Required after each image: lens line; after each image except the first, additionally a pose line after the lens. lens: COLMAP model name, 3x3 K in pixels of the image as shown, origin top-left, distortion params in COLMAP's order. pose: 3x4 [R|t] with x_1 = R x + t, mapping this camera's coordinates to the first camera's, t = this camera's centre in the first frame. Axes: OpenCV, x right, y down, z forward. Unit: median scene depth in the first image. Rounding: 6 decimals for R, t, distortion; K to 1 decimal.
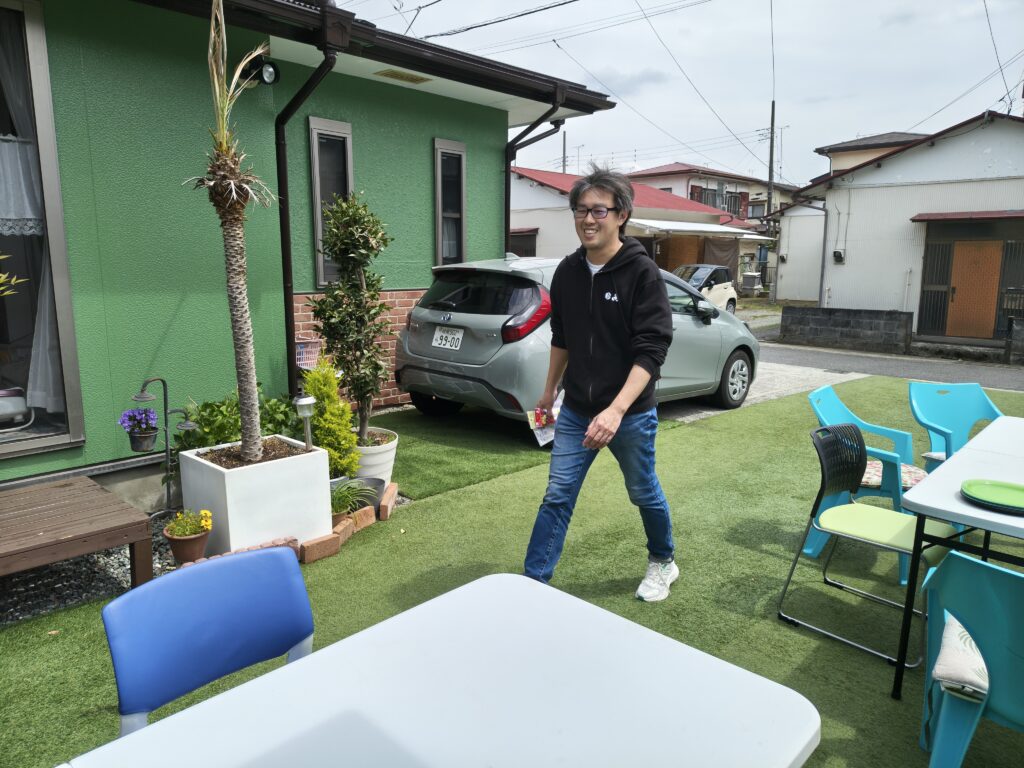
lens RADIAL K [[705.1, 0, 514.2], [0, 705.1, 379.6], [0, 0, 1]] dist [0.009969, 0.003550]
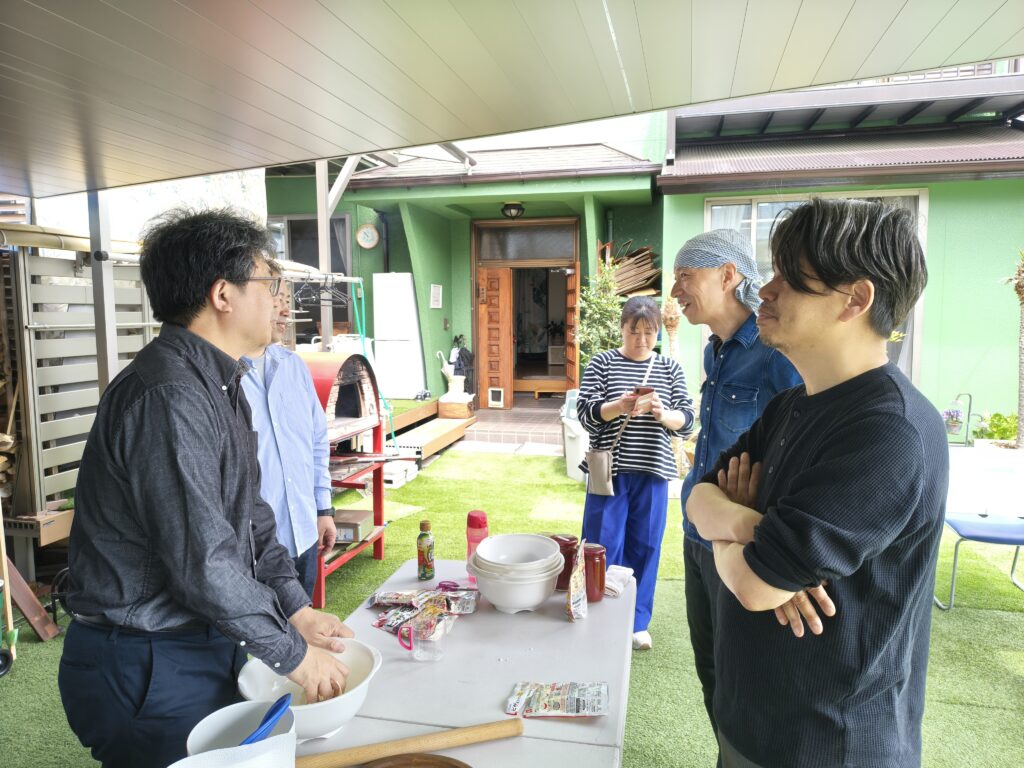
lens RADIAL K [[705.1, 0, 515.0], [0, 705.1, 382.5], [0, 0, 1]] dist [0.009969, 0.003550]
pose [[0.495111, 0.064499, -0.866432, 0.426150], [-0.137936, 0.990428, -0.005092, 0.125083], [0.857810, 0.122033, 0.499269, -0.776349]]
